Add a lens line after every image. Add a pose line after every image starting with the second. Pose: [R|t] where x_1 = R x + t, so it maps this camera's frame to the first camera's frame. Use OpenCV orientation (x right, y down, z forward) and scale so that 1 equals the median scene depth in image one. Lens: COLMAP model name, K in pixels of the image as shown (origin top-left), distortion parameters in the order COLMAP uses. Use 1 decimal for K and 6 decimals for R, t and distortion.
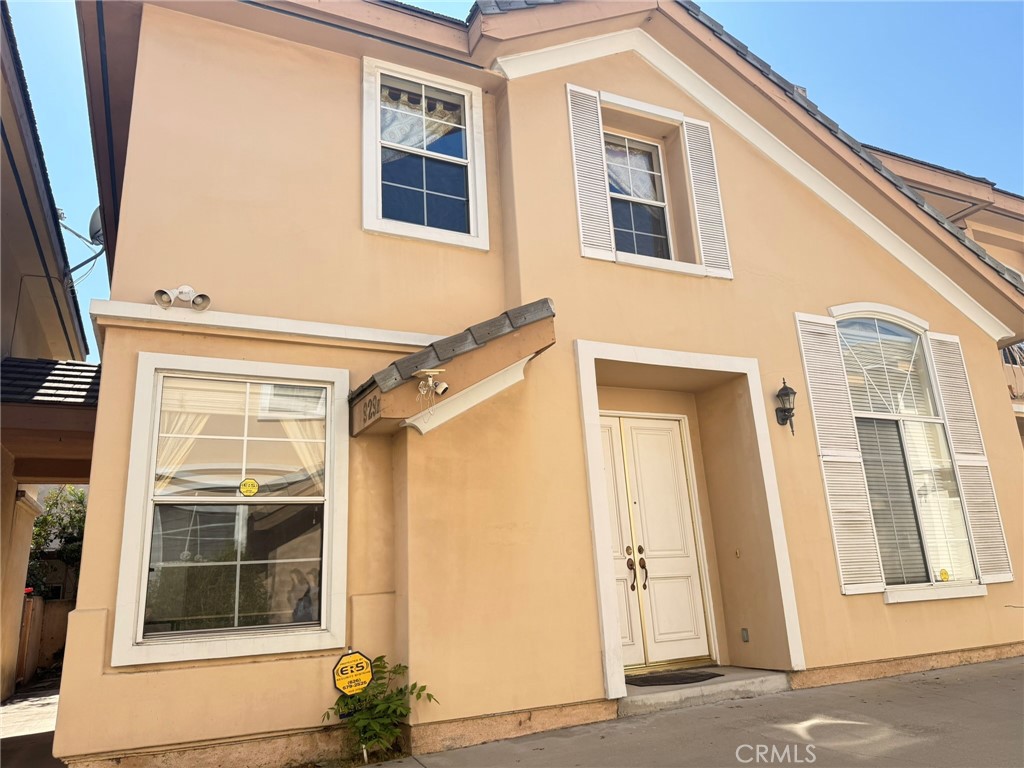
lens RADIAL K [[724.5, 0, 514.1], [0, 724.5, 386.8], [0, 0, 1]] dist [0.004807, -0.007195]
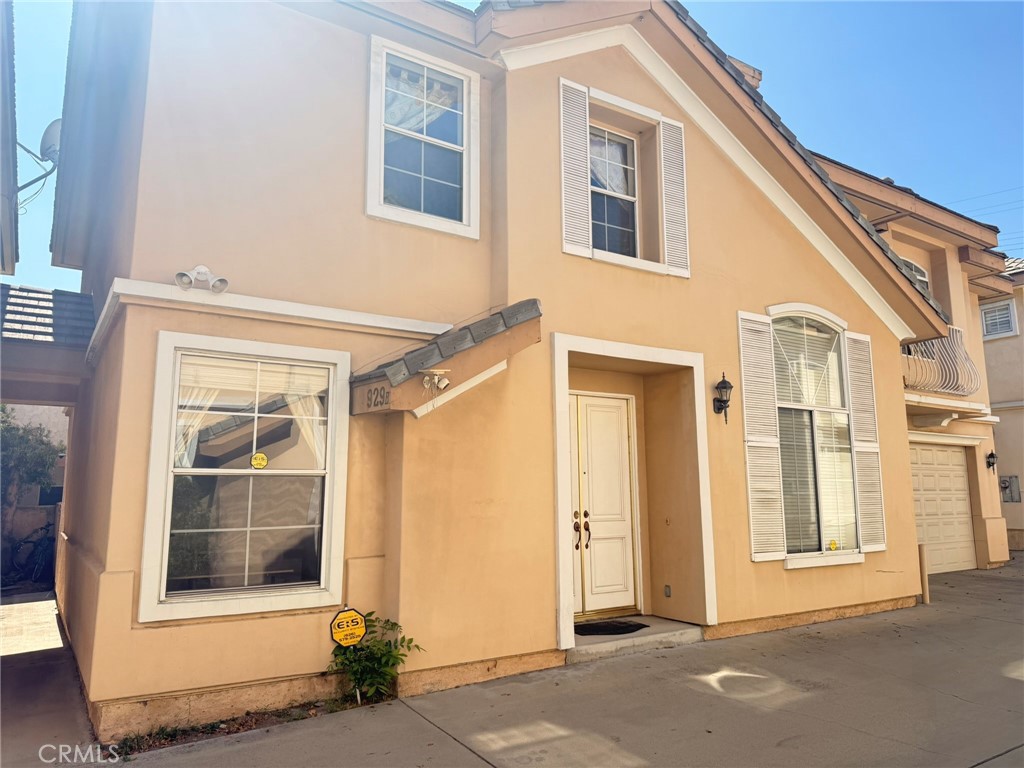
lens RADIAL K [[722.5, 0, 508.3], [0, 722.5, 382.3], [0, 0, 1]] dist [0.037779, -0.054908]
pose [[0.989627, 0.071184, 0.124788, -0.107235], [-0.085402, 0.989968, 0.112563, -0.102021], [-0.115523, -0.122053, 0.985778, -0.079886]]
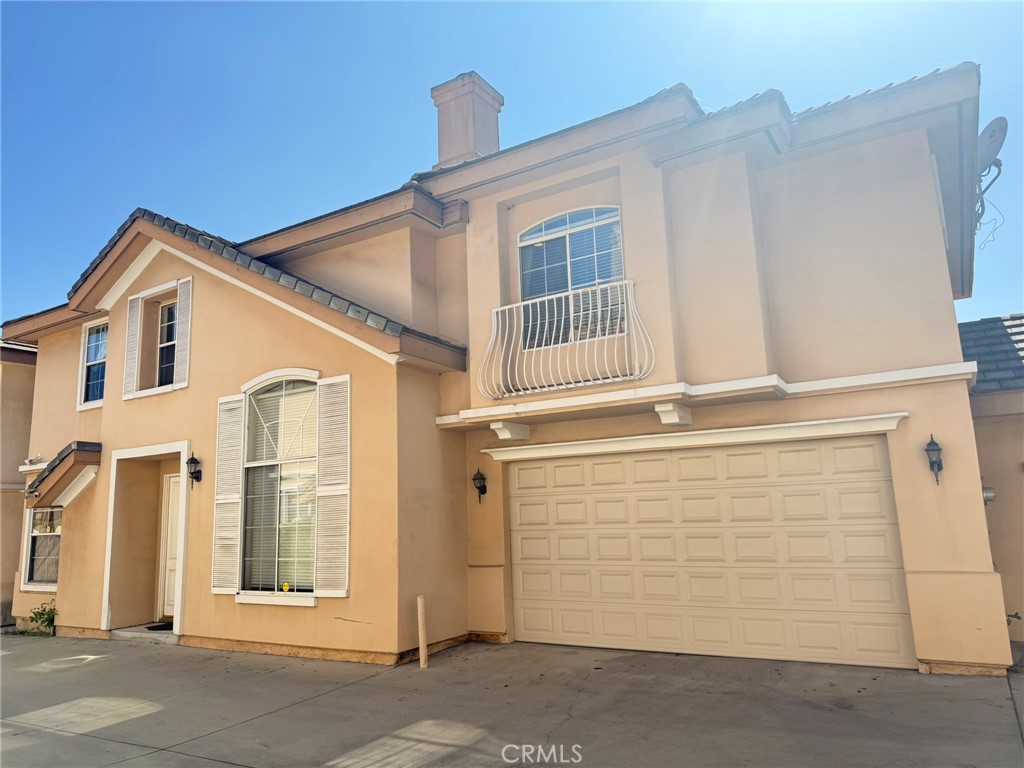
lens RADIAL K [[722.5, 0, 508.3], [0, 722.5, 382.3], [0, 0, 1]] dist [0.037779, -0.054908]
pose [[0.538565, -0.118395, -0.834224, 2.181972], [0.234710, 0.971970, 0.013582, -0.020298], [0.809233, -0.203116, 0.551258, 0.774425]]
